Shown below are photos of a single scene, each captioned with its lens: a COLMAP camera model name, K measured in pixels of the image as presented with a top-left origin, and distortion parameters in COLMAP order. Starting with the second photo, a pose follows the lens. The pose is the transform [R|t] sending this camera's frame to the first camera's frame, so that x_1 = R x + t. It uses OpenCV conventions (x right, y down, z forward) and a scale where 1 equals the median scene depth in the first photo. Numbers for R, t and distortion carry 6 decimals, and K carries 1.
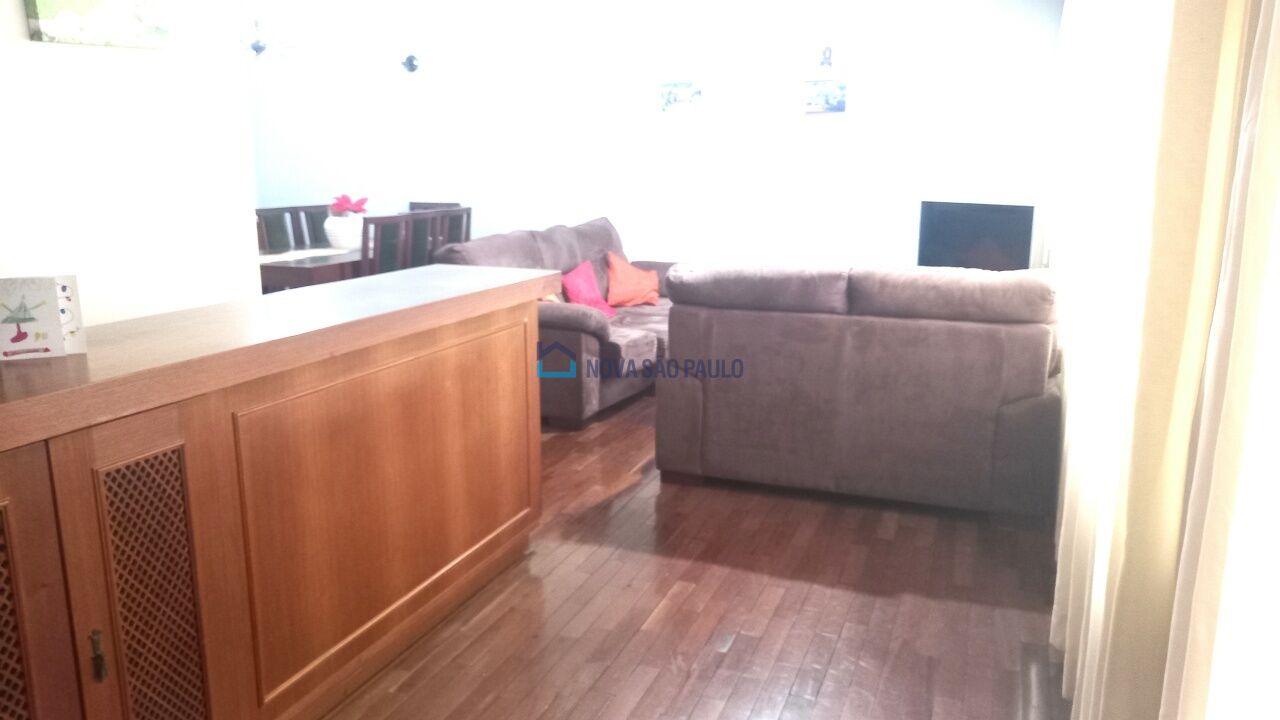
lens RADIAL K [[924.1, 0, 640.0], [0, 924.1, 360.0], [0, 0, 1]] dist [0.046382, -0.047706]
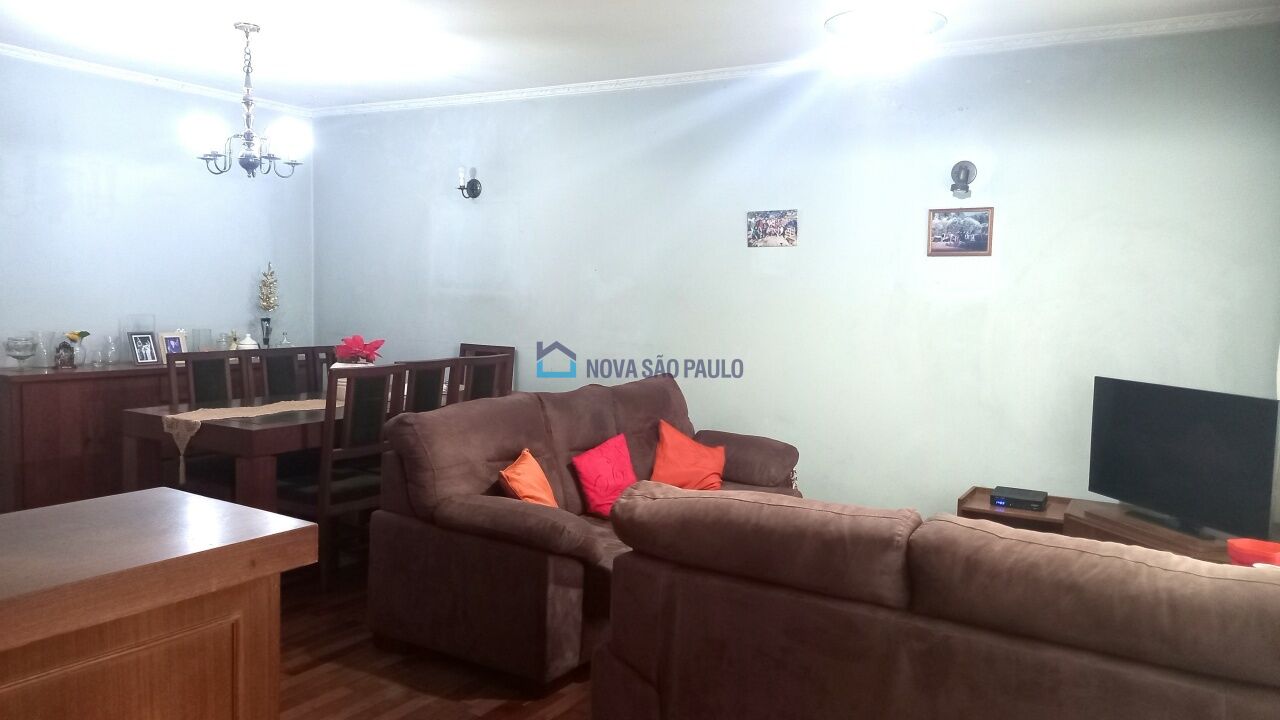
lens RADIAL K [[924.1, 0, 640.0], [0, 924.1, 360.0], [0, 0, 1]] dist [0.046382, -0.047706]
pose [[0.980773, 0.041072, -0.190781, 0.124796], [-0.067138, 0.988941, -0.132242, -0.083192], [0.183240, 0.142508, 0.972684, 0.311212]]
